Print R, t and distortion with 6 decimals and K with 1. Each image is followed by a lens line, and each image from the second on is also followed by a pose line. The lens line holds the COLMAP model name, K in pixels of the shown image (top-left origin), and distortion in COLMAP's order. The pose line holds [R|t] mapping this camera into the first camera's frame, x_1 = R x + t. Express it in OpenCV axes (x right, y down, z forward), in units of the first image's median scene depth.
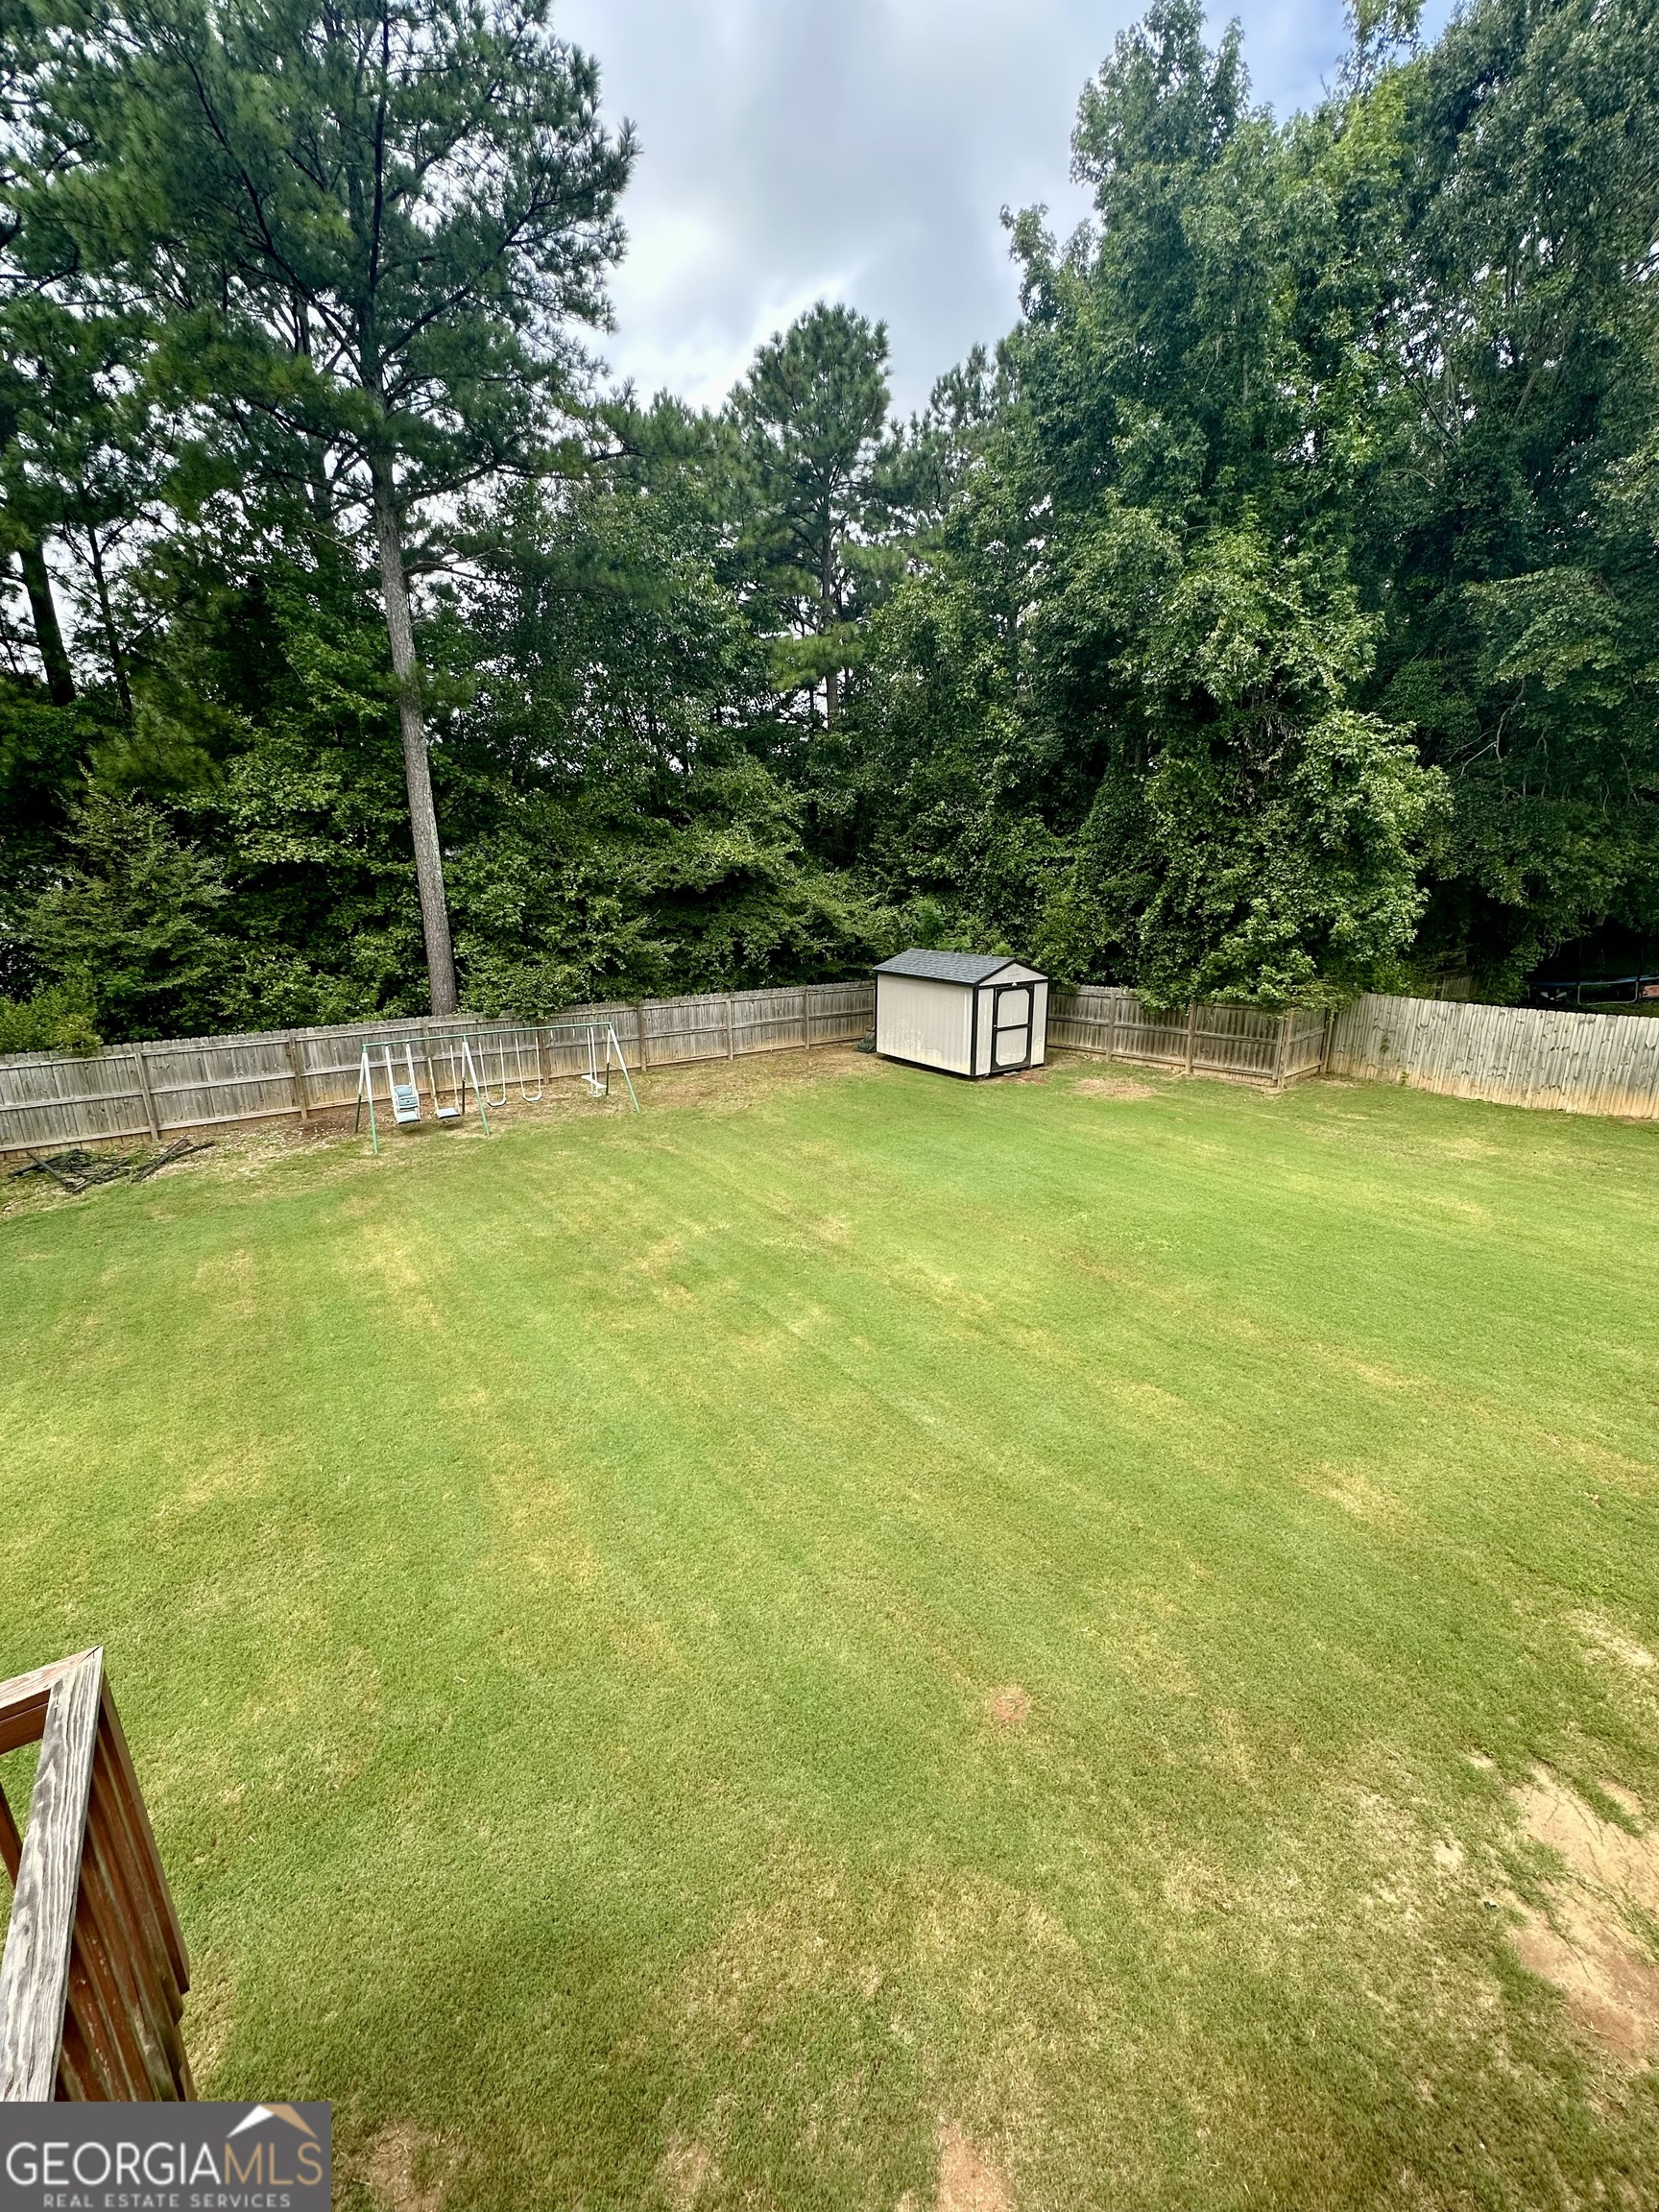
lens RADIAL K [[883.3, 0, 834.0], [0, 883.3, 1109.7], [0, 0, 1]] dist [-0.008048, 0.001852]
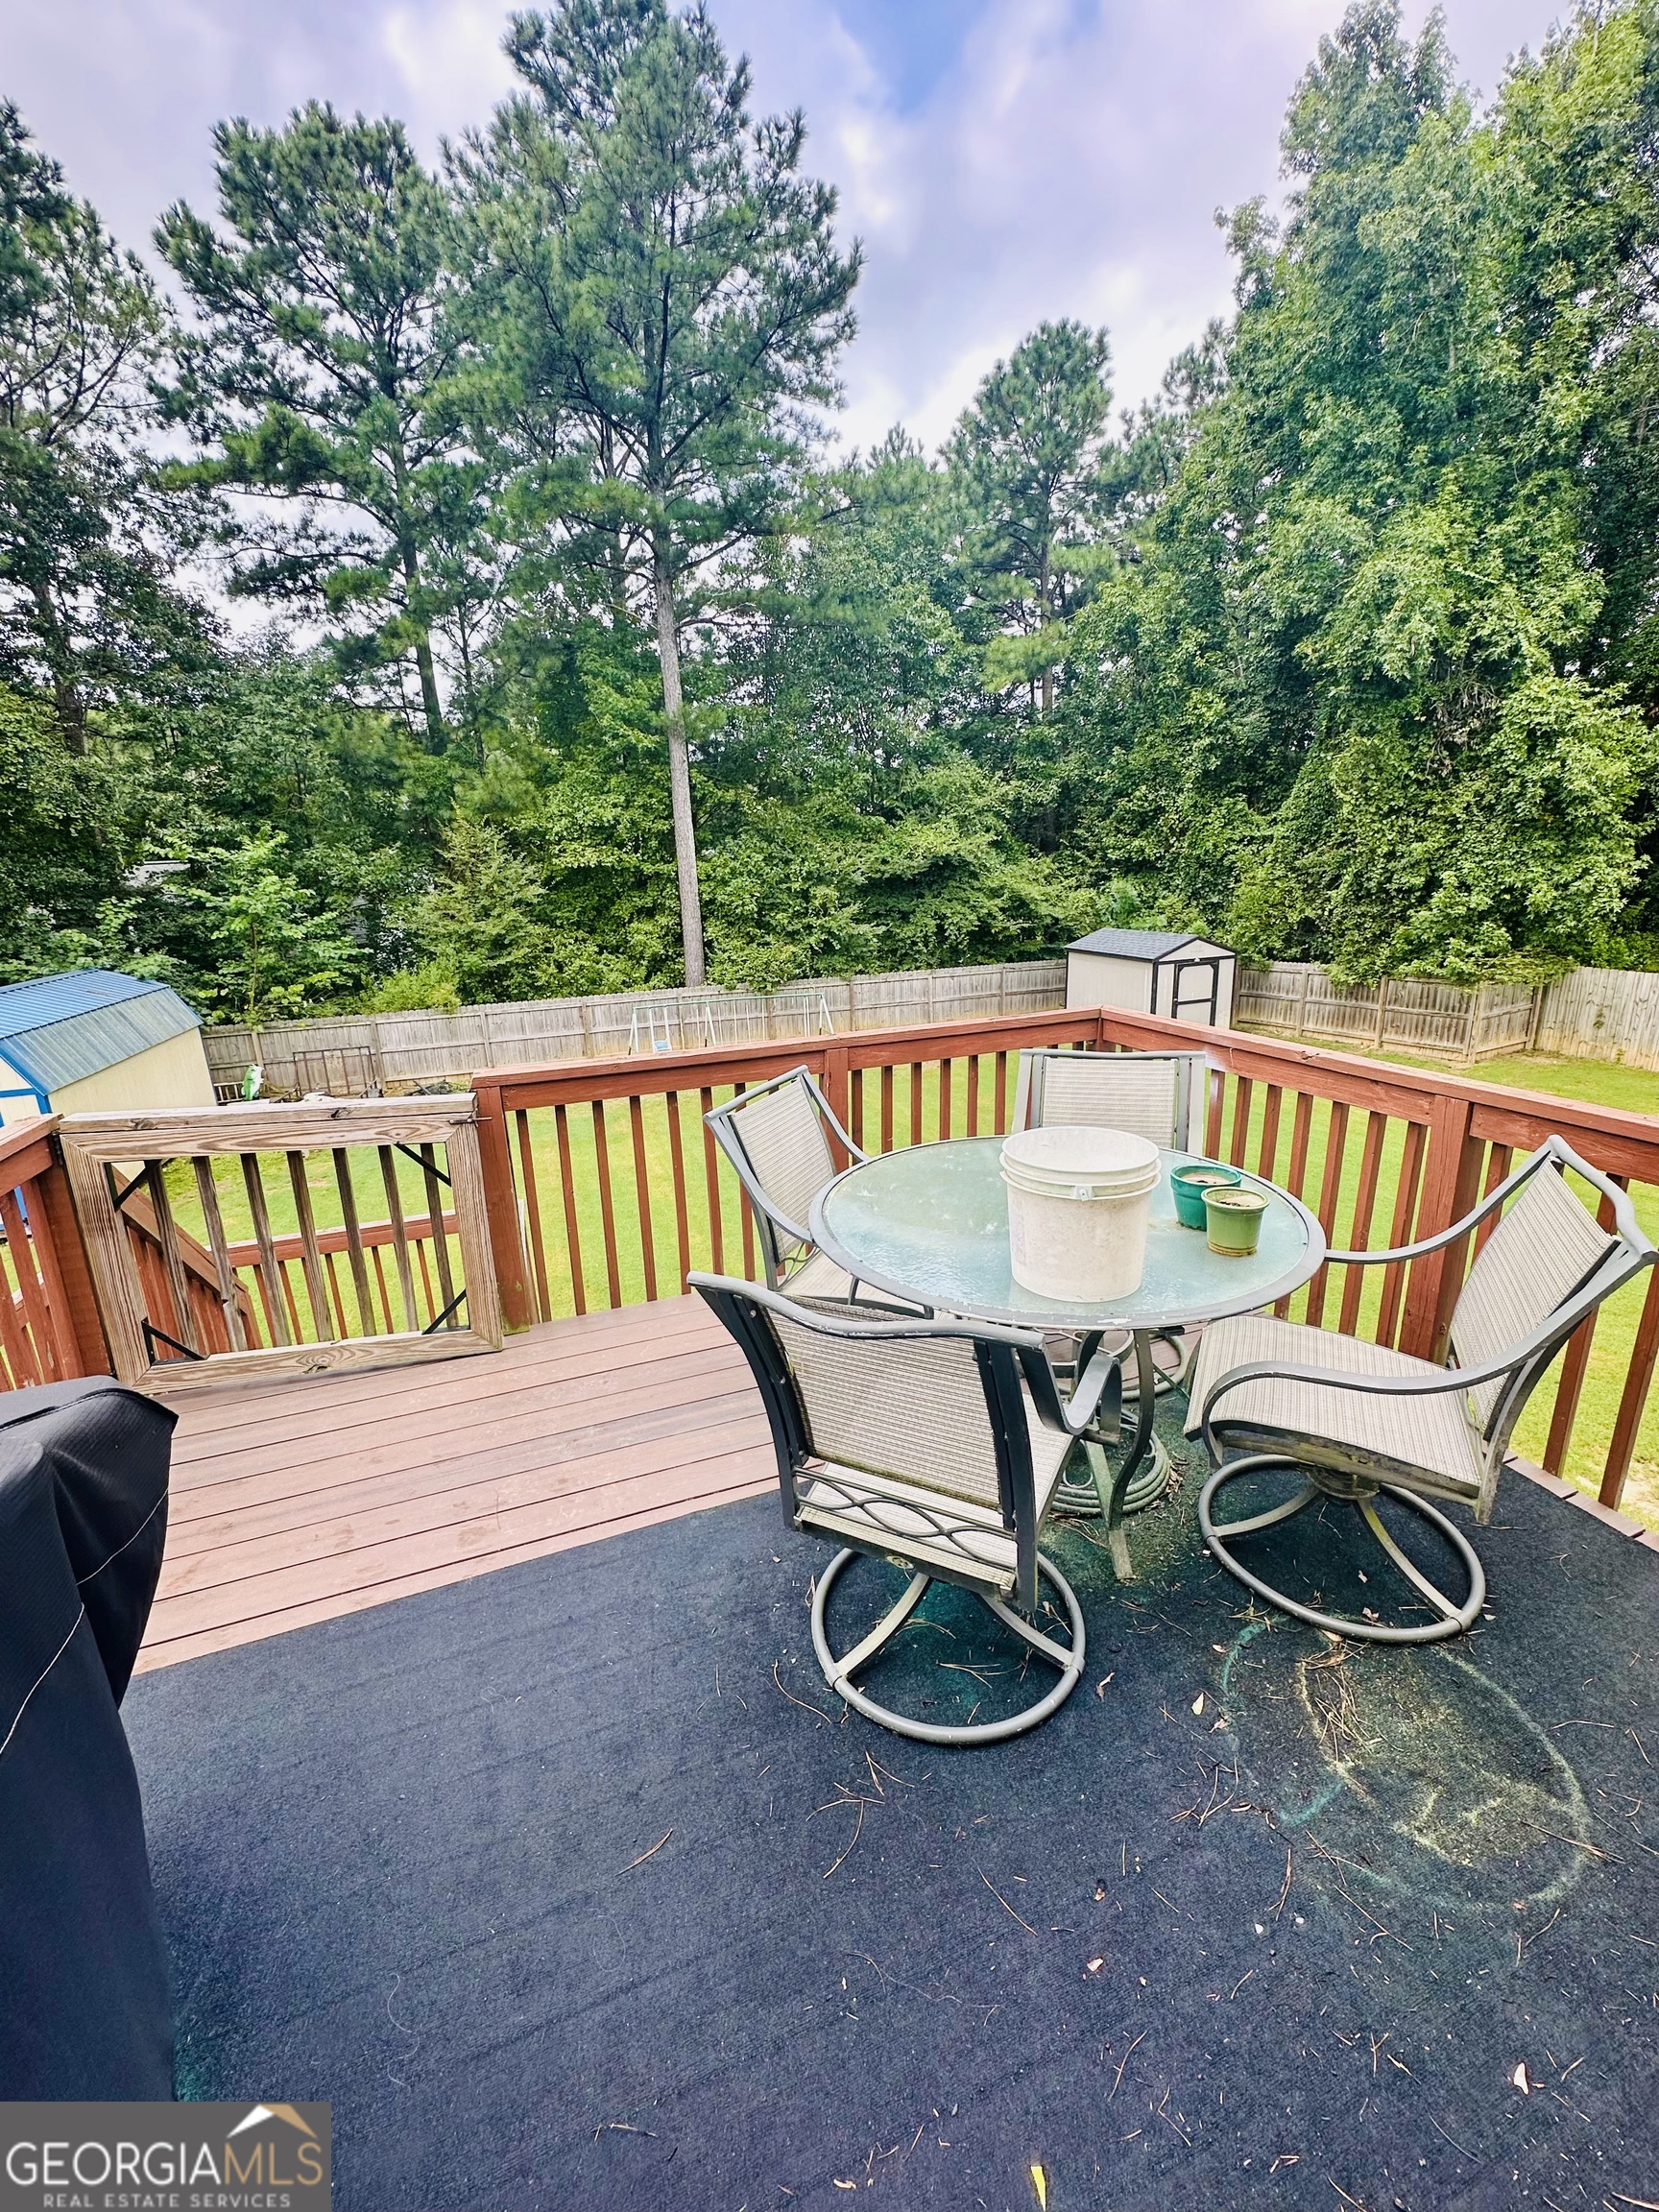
lens RADIAL K [[883.3, 0, 826.8], [0, 883.3, 1109.1], [0, 0, 1]] dist [-0.008048, 0.001852]
pose [[0.962067, 0.040609, -0.269774, 0.081360], [-0.036858, 0.999141, 0.018958, 0.035610], [0.270312, -0.008295, 0.962737, -0.147849]]
